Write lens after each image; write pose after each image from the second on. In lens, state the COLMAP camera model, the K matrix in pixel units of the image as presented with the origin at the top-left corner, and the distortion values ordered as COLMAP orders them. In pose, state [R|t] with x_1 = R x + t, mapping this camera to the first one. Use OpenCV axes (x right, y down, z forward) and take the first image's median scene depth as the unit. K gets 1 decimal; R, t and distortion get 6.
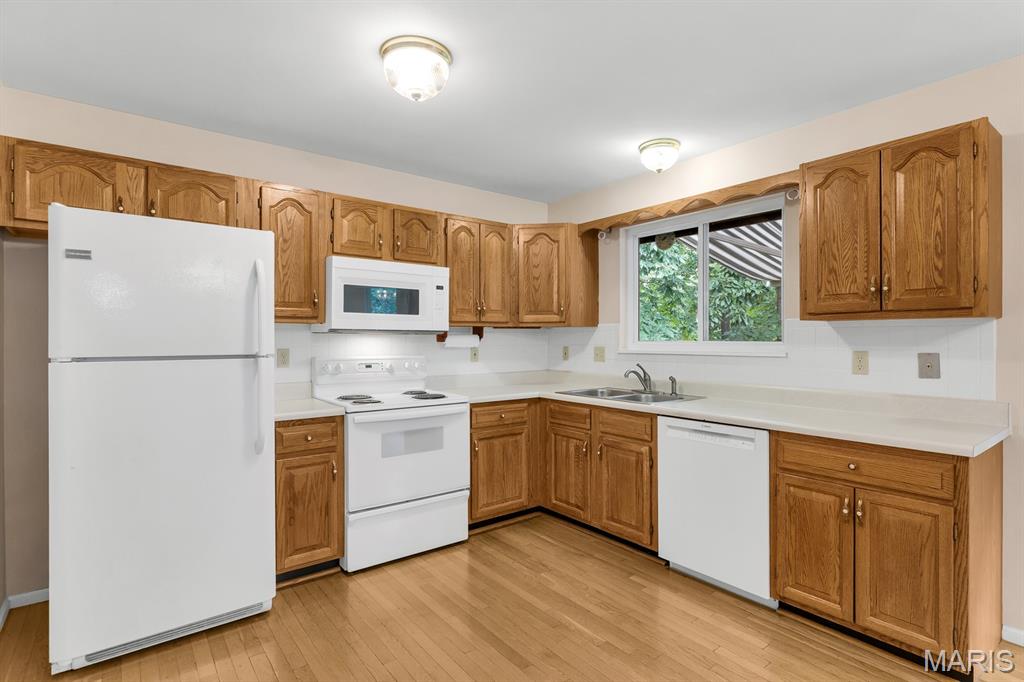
lens RADIAL K [[516.6, 0, 512.0], [0, 516.6, 341.0], [0, 0, 1]] dist [-0.000376, -0.000004]
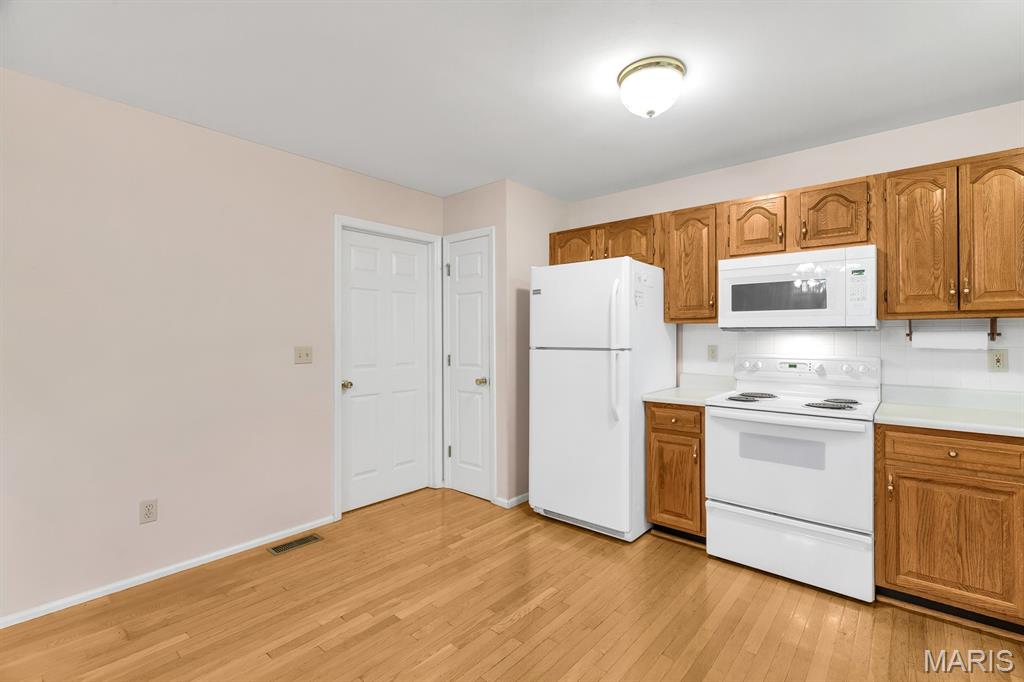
lens RADIAL K [[461.8, 0, 511.7], [0, 461.8, 335.7], [0, 0, 1]] dist [0.001607, -0.000141]
pose [[0.189767, -0.004156, -0.981820, 0.534592], [-0.004177, 0.999979, -0.005040, 0.000228], [0.981820, 0.005057, 0.189746, 0.398965]]
